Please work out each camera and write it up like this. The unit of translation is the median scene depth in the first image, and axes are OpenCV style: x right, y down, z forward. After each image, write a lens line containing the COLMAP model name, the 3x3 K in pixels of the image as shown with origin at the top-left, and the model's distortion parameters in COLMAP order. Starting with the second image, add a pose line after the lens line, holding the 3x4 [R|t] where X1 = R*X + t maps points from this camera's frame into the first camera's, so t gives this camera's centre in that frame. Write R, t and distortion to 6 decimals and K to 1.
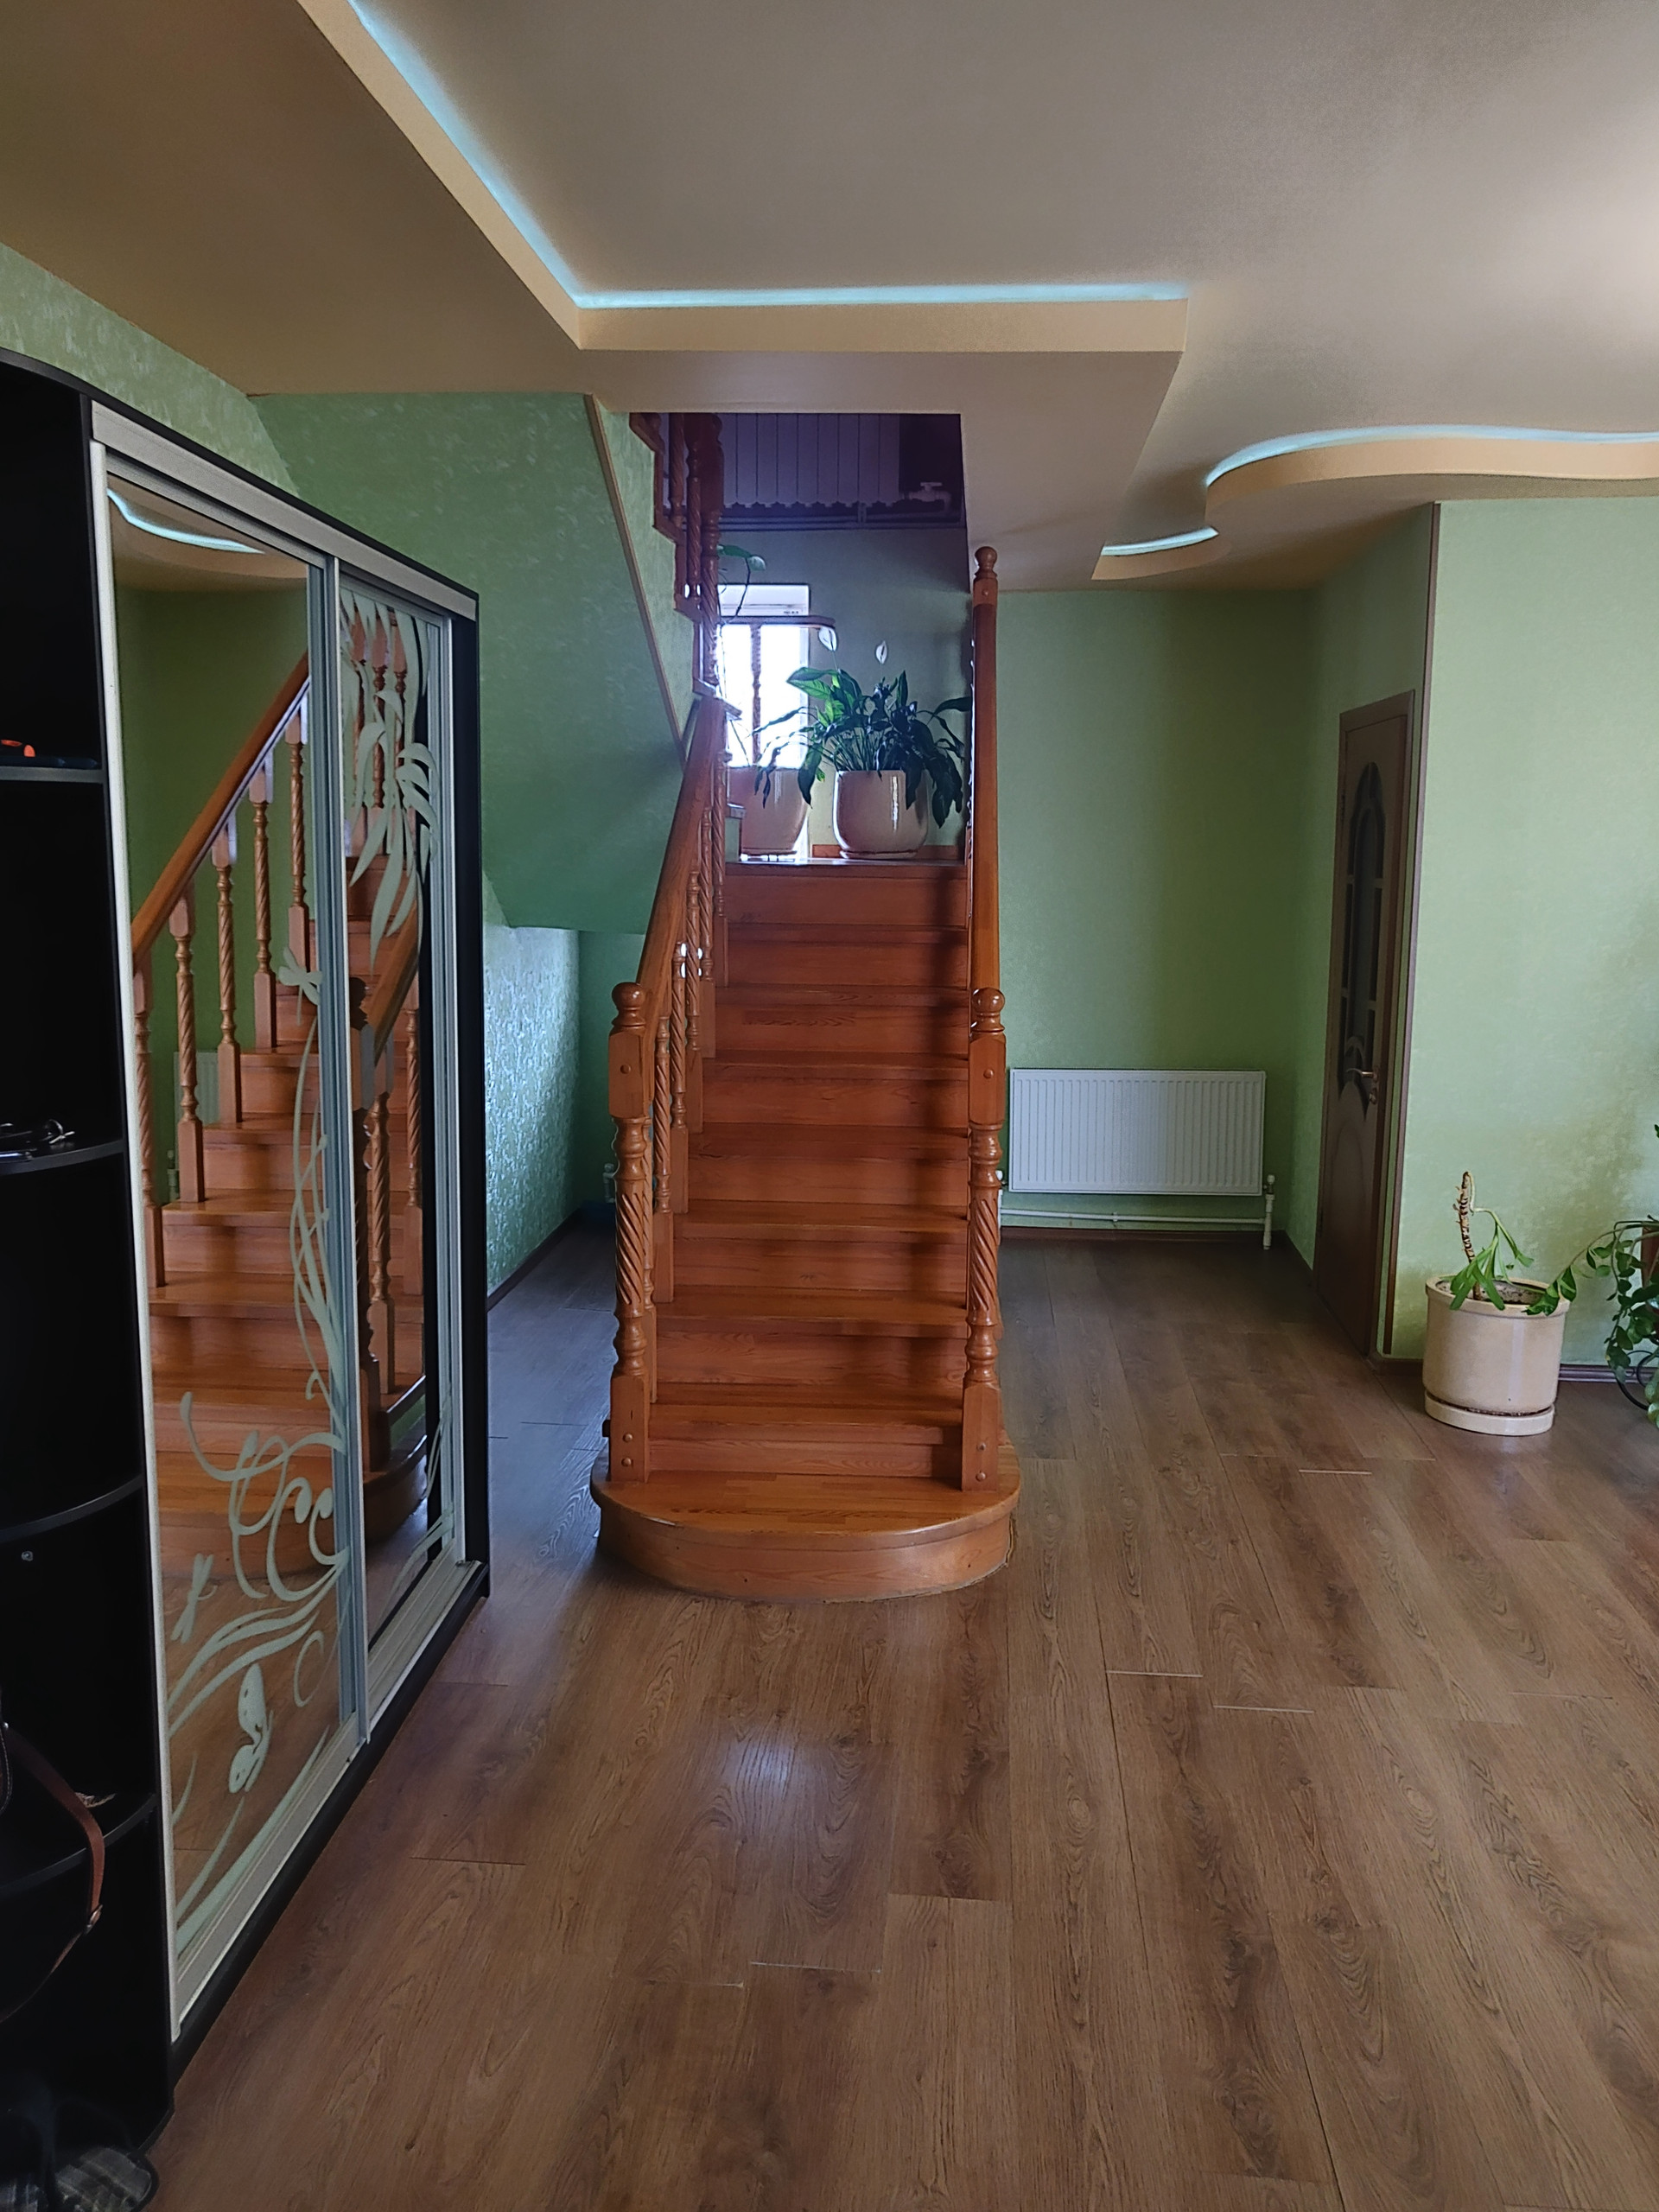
lens RADIAL K [[1714.2, 0, 829.5], [0, 1714.2, 1106.0], [0, 0, 1]] dist [0.006989, 0.003180]
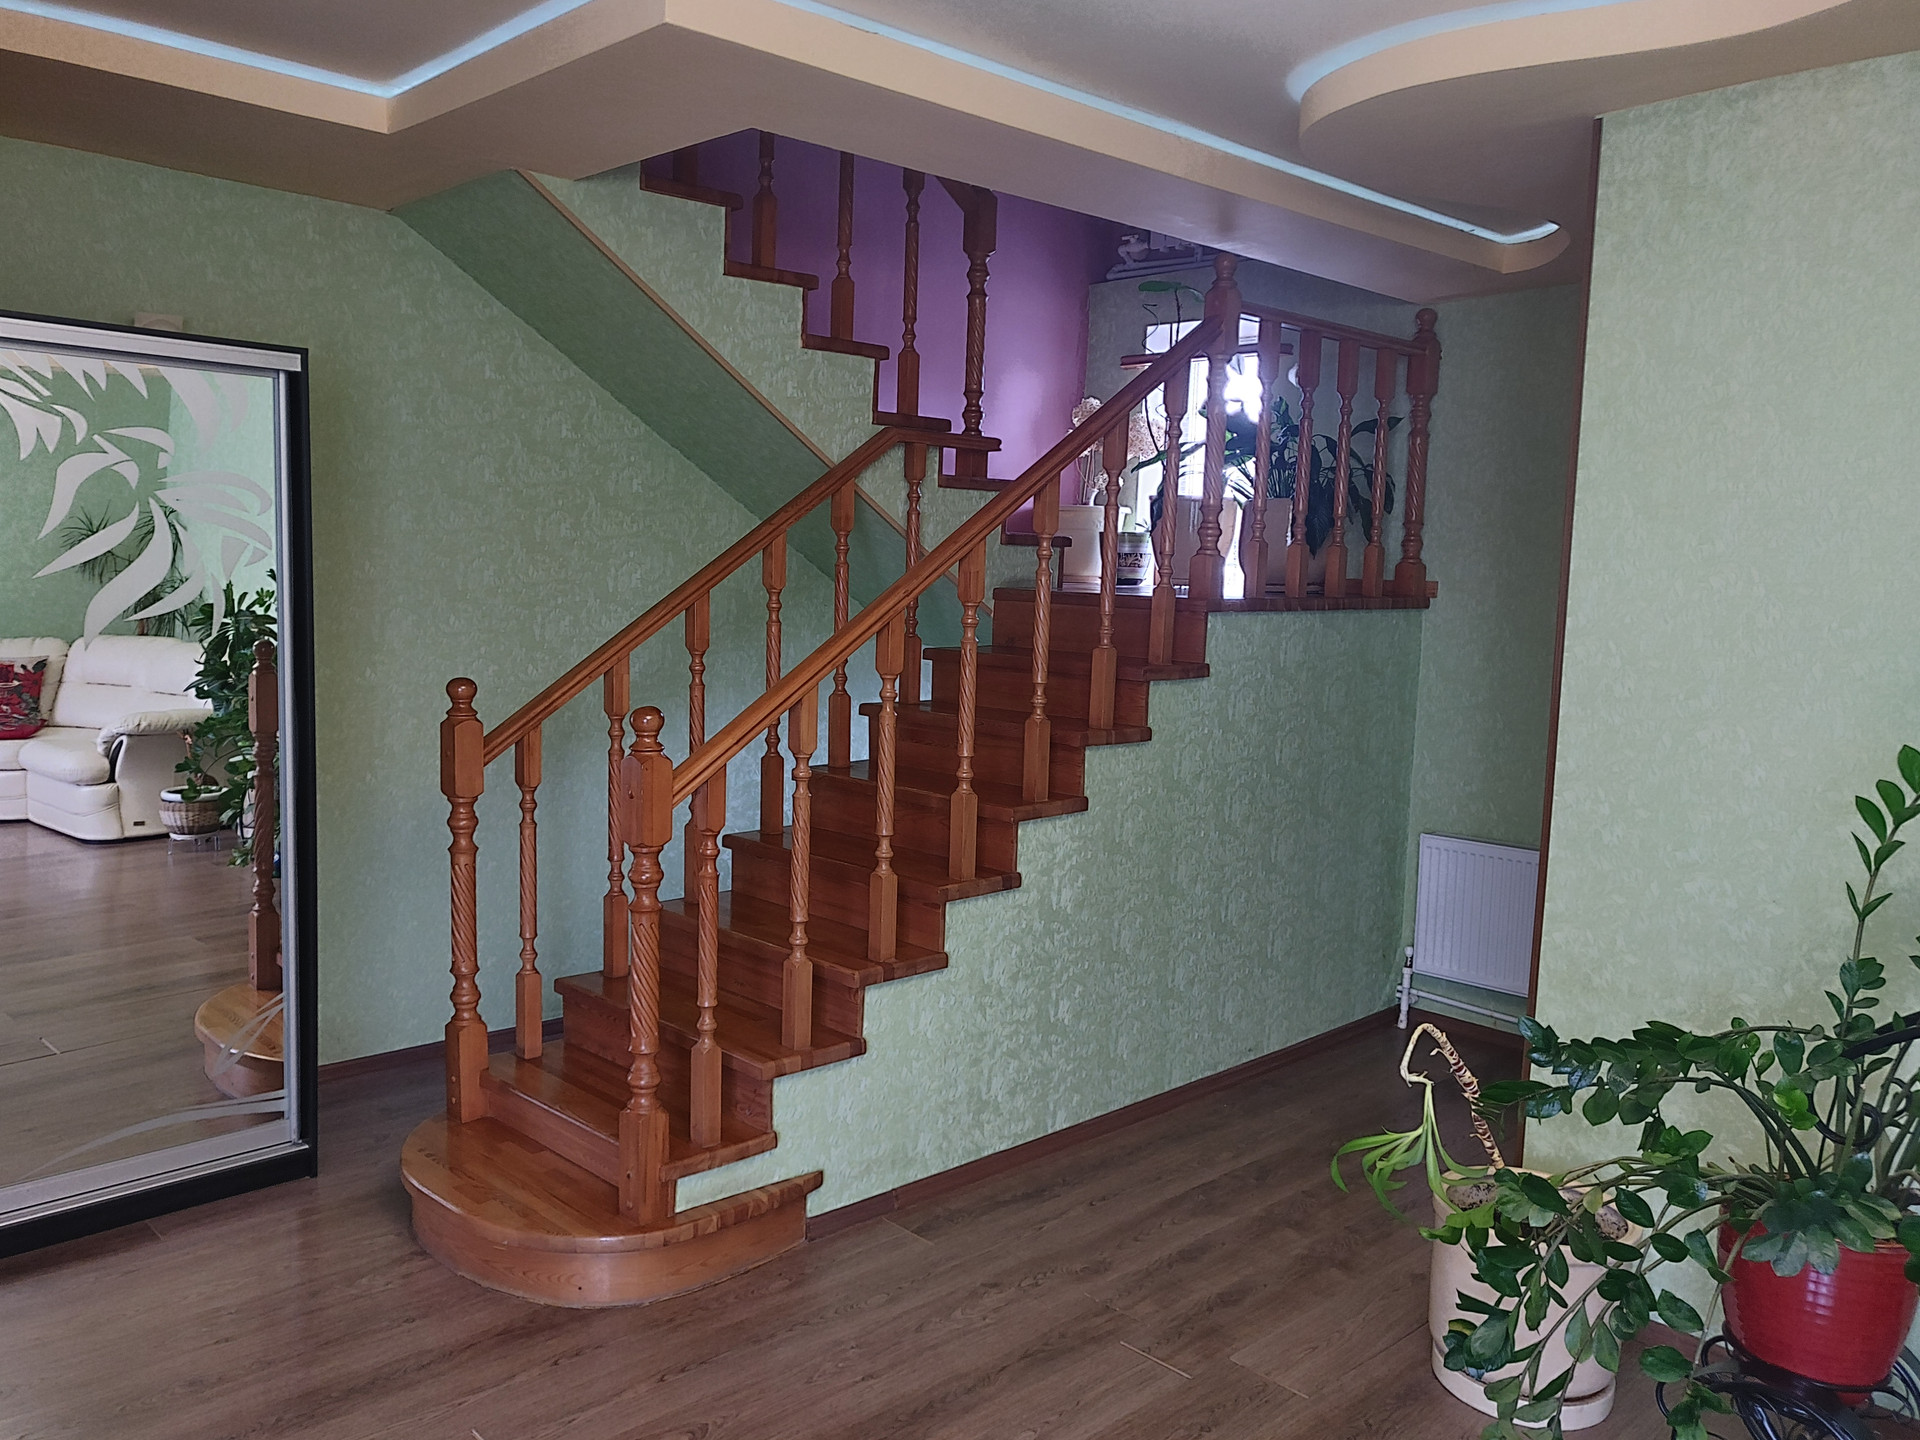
lens RADIAL K [[1487.9, 0, 960.0], [0, 1487.9, 720.0], [0, 0, 1]] dist [0.006989, 0.003180]
pose [[0.750503, 0.084392, -0.655457, 0.623387], [-0.124183, 0.992154, -0.014448, -0.056820], [0.649095, 0.092240, 0.755094, 0.373110]]
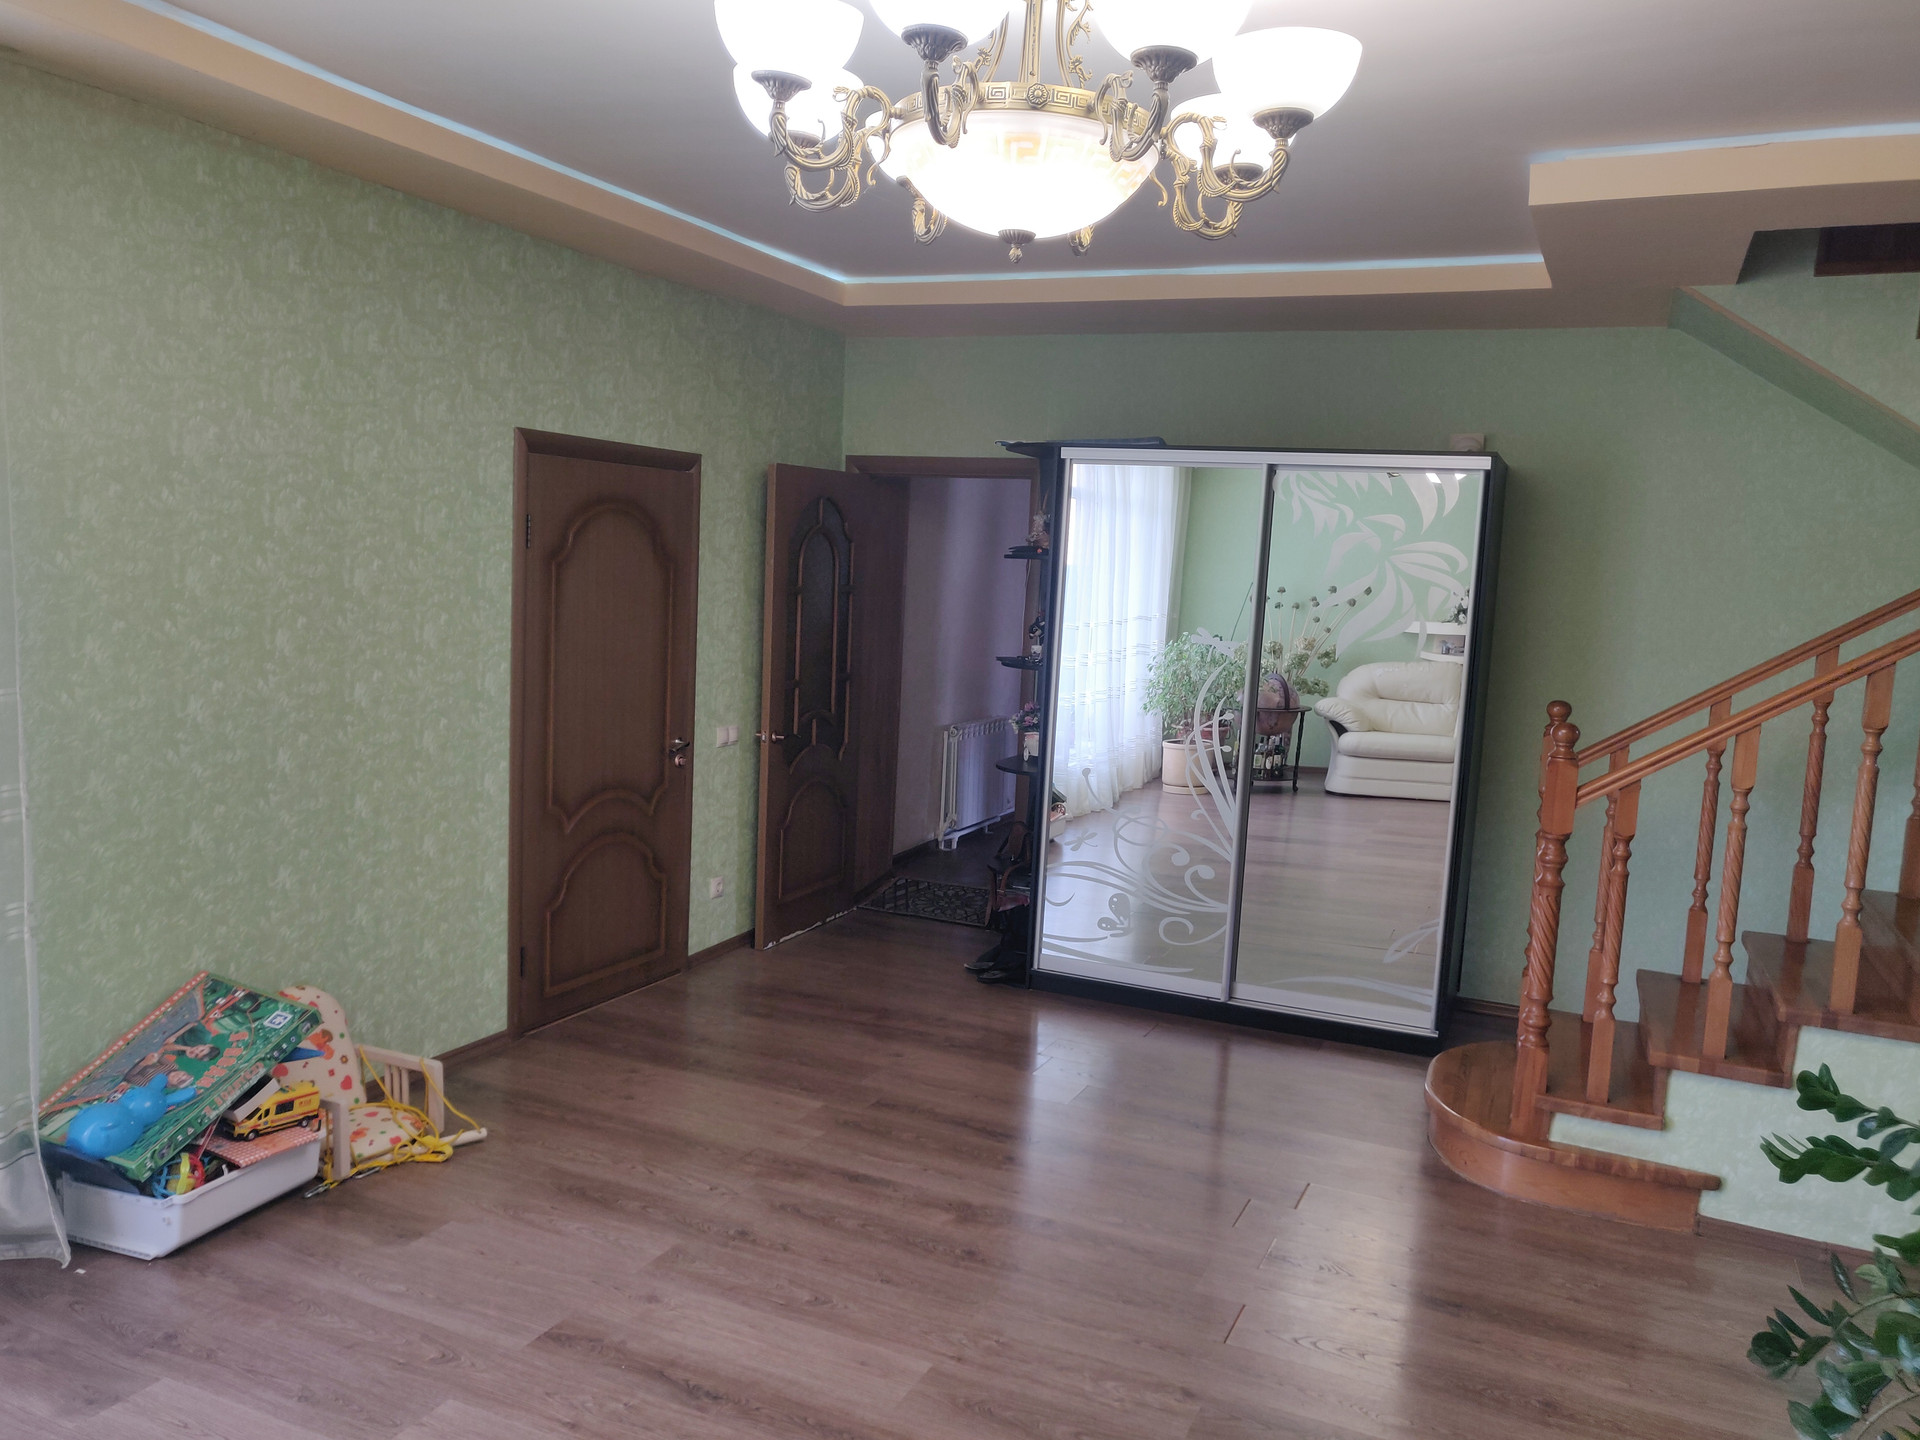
lens RADIAL K [[1494.4, 0, 960.0], [0, 1494.4, 720.0], [0, 0, 1]] dist [0.007765, 0.010795]
pose [[-0.318320, 0.078127, -0.944759, 0.983759], [-0.194836, 0.969931, 0.145855, -0.112934], [0.927745, 0.230501, -0.293526, 0.721899]]
